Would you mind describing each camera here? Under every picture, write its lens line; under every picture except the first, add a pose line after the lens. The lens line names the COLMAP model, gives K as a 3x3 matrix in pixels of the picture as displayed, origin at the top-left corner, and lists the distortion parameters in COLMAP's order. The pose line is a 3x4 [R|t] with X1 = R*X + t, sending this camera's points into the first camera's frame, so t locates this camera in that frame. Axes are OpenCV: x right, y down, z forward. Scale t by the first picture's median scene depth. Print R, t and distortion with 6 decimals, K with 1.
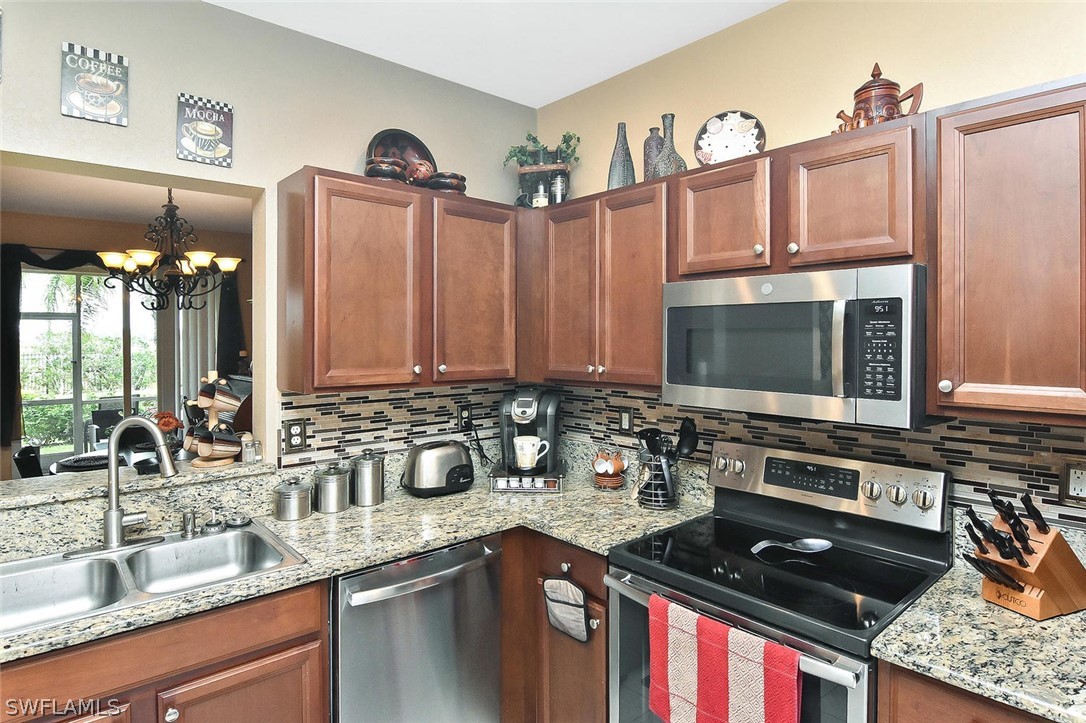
lens RADIAL K [[597.3, 0, 542.4], [0, 597.3, 339.1], [0, 0, 1]] dist [-0.024397, 0.000298]
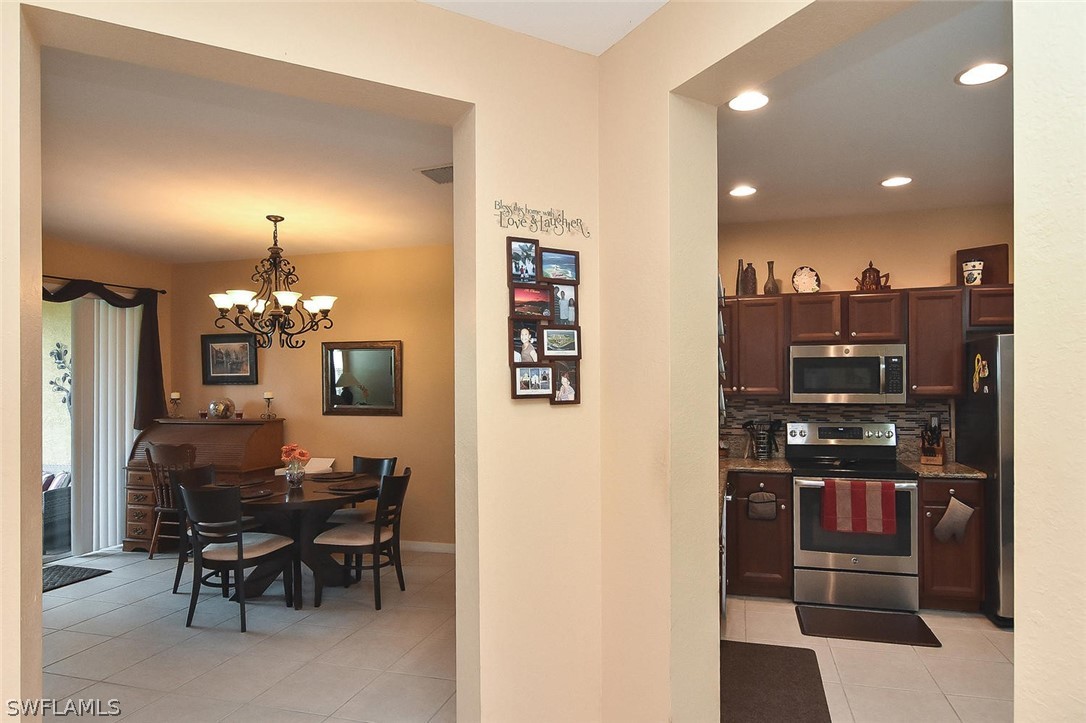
lens RADIAL K [[597.3, 0, 567.9], [0, 597.3, 385.3], [0, 0, 1]] dist [-0.024397, 0.000298]
pose [[0.847458, -0.008329, 0.530797, -1.622343], [0.008894, 0.999959, 0.001491, 0.035621], [-0.530788, 0.003458, 0.847498, -0.380165]]
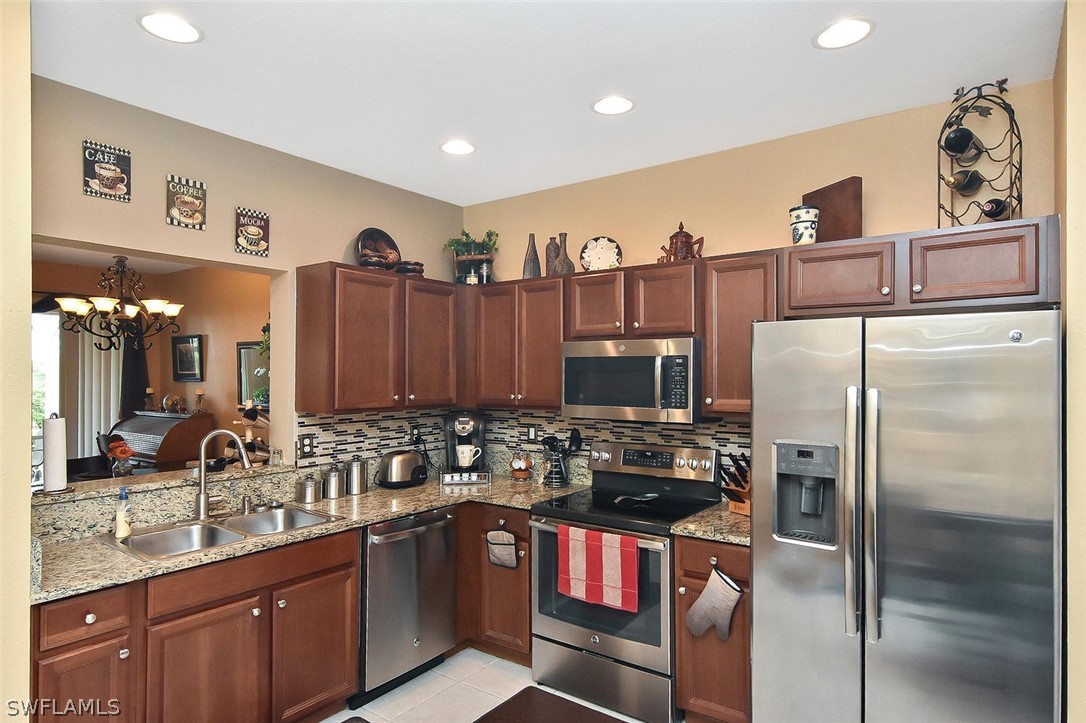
lens RADIAL K [[597.3, 0, 540.5], [0, 597.3, 370.4], [0, 0, 1]] dist [-0.024397, 0.000298]
pose [[0.977882, 0.001262, 0.209155, -0.196542], [0.001203, 0.999931, -0.011658, 0.001175], [-0.209156, 0.011651, 0.977813, -0.583067]]
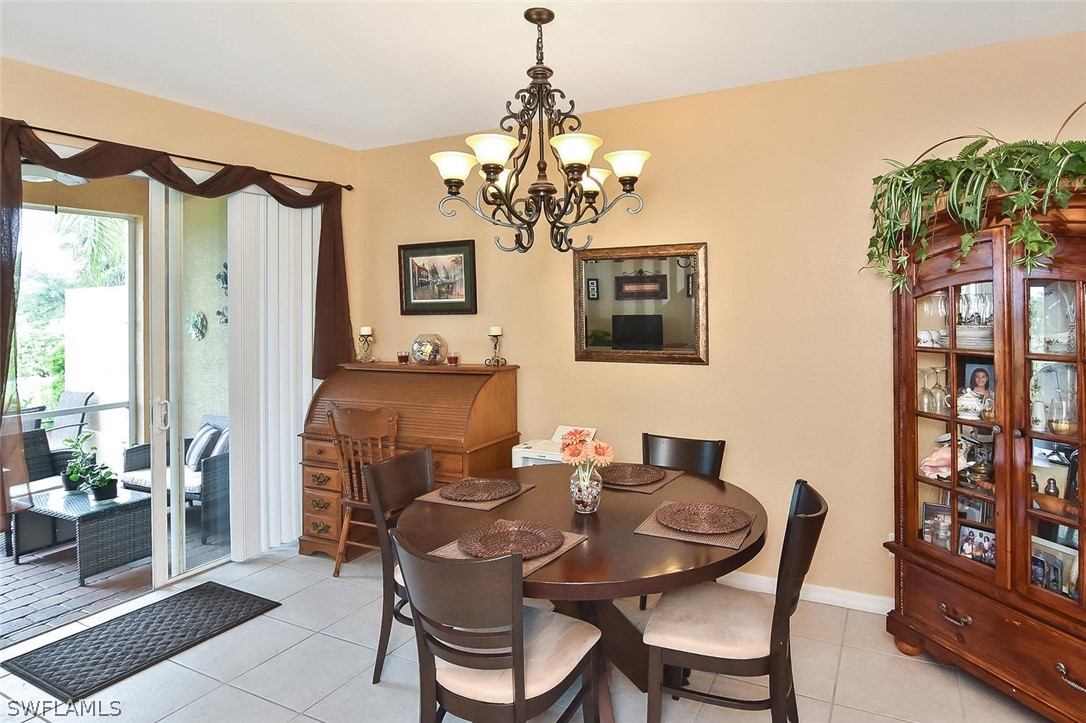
lens RADIAL K [[597.3, 0, 610.0], [0, 597.3, 313.9], [0, 0, 1]] dist [-0.024397, 0.000298]
pose [[0.928639, -0.014172, 0.370713, -1.698530], [0.014123, 0.999896, 0.002848, 0.019147], [-0.370715, 0.002591, 0.928743, 0.926660]]
